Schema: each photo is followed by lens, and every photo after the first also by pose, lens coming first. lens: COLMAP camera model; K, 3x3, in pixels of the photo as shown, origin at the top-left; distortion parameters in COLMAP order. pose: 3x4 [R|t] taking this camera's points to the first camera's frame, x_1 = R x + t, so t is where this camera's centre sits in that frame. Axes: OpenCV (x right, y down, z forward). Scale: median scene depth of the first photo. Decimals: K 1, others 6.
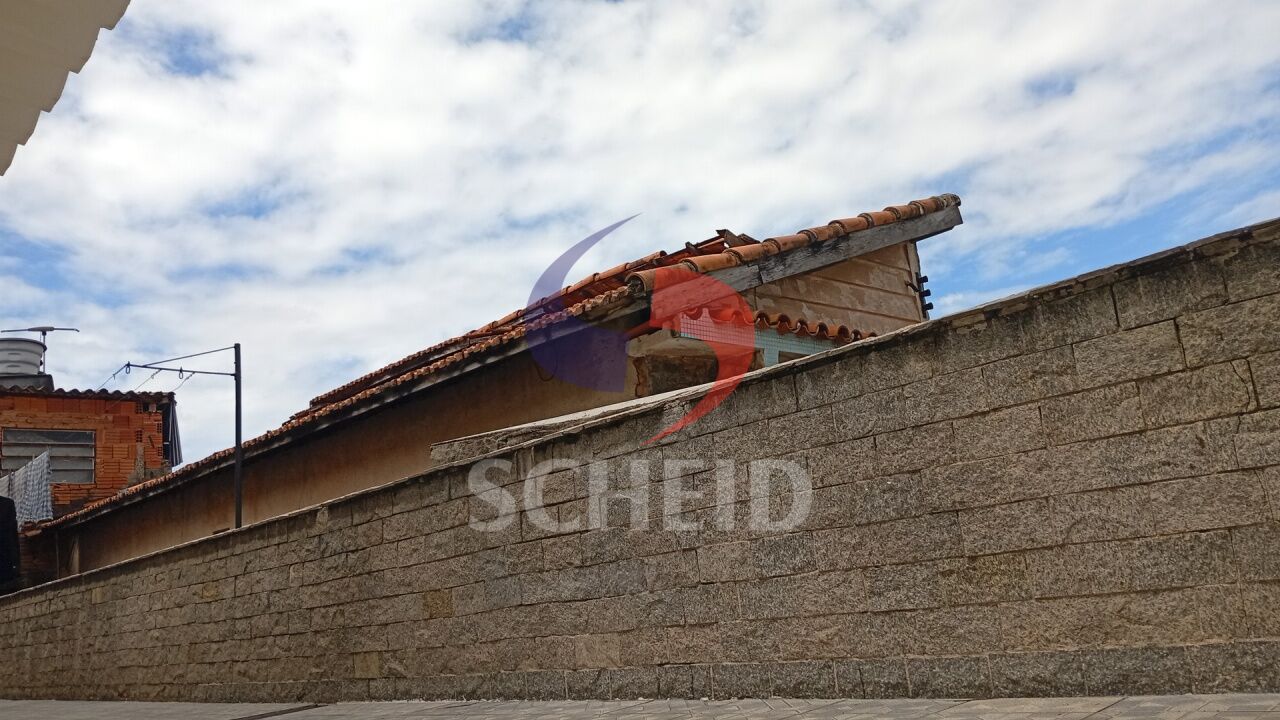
lens RADIAL K [[941.8, 0, 640.0], [0, 941.8, 360.0], [0, 0, 1]] dist [0.094489, -0.102136]
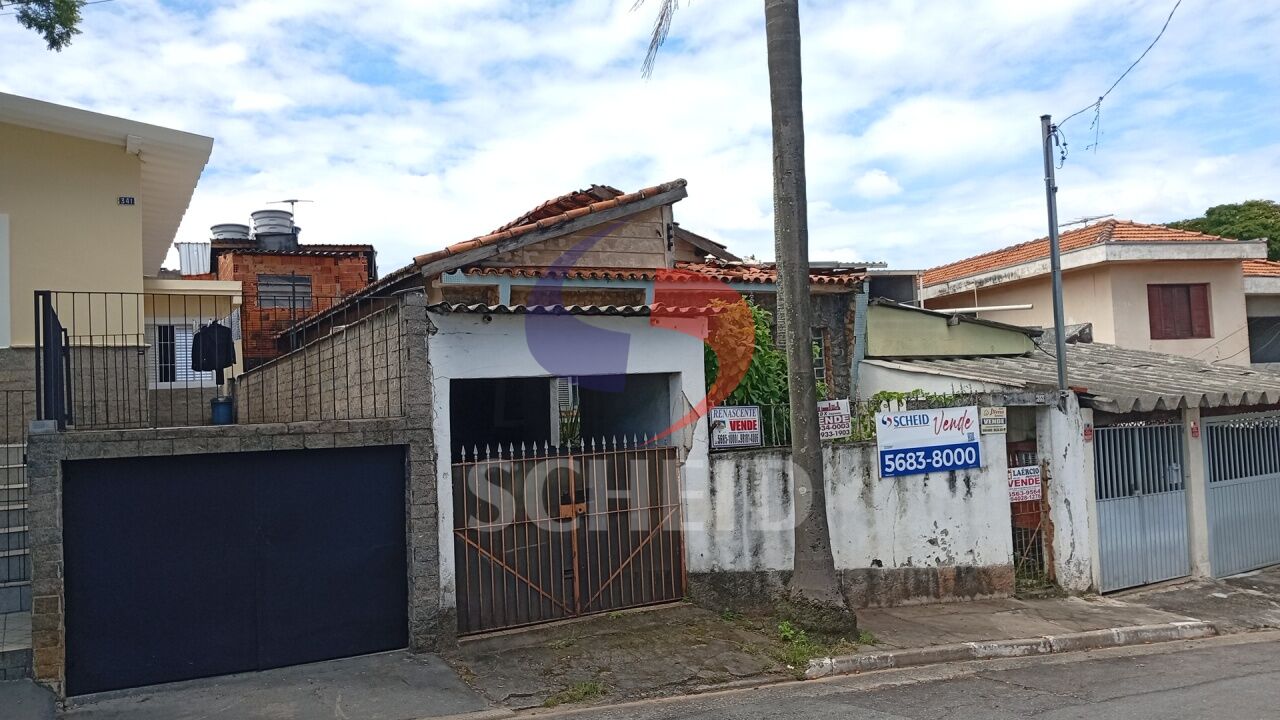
lens RADIAL K [[988.5, 0, 640.0], [0, 988.5, 360.0], [0, 0, 1]] dist [0.110793, -0.229077]
pose [[0.955353, 0.059000, -0.289515, 0.782168], [-0.000481, 0.980169, 0.198161, -0.206321], [0.295465, -0.189174, 0.936437, -0.751664]]
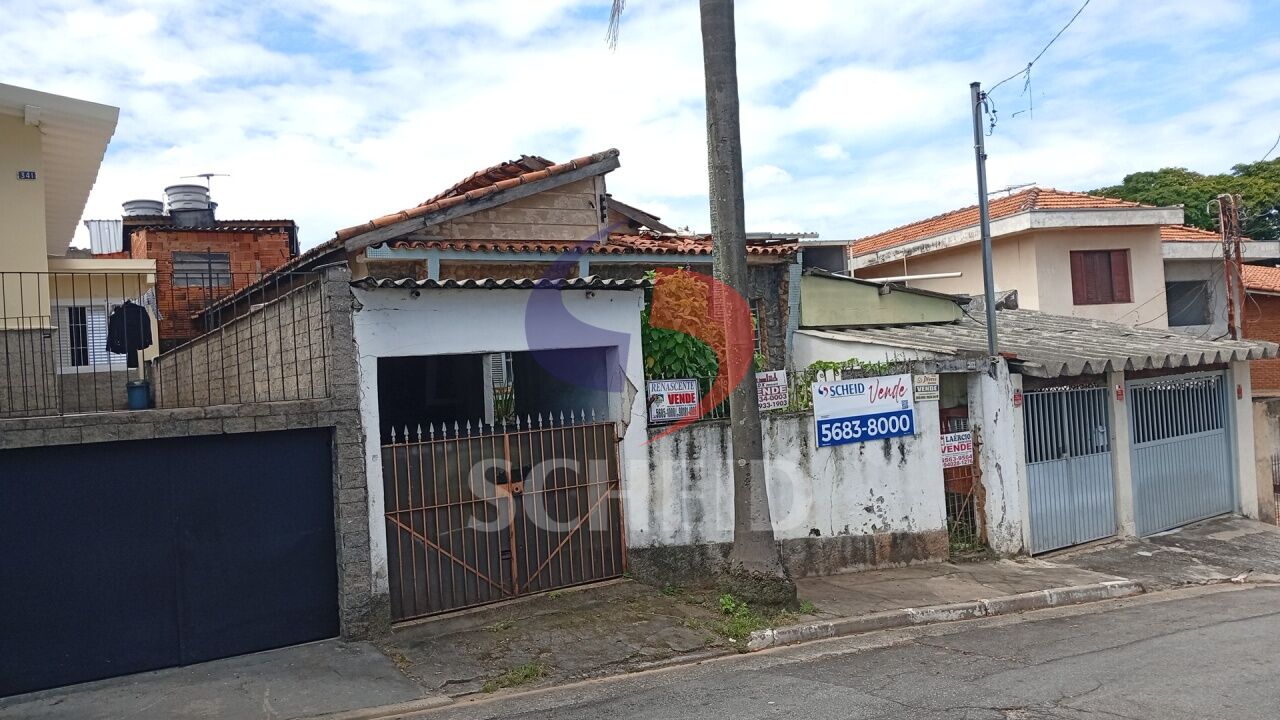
lens RADIAL K [[981.4, 0, 636.8], [0, 981.4, 352.1], [0, 0, 1]] dist [0.123727, -0.218547]
pose [[0.973054, 0.046010, -0.225939, 0.766463], [0.004119, 0.976264, 0.216543, -0.198155], [0.230540, -0.211639, 0.949769, -0.714550]]
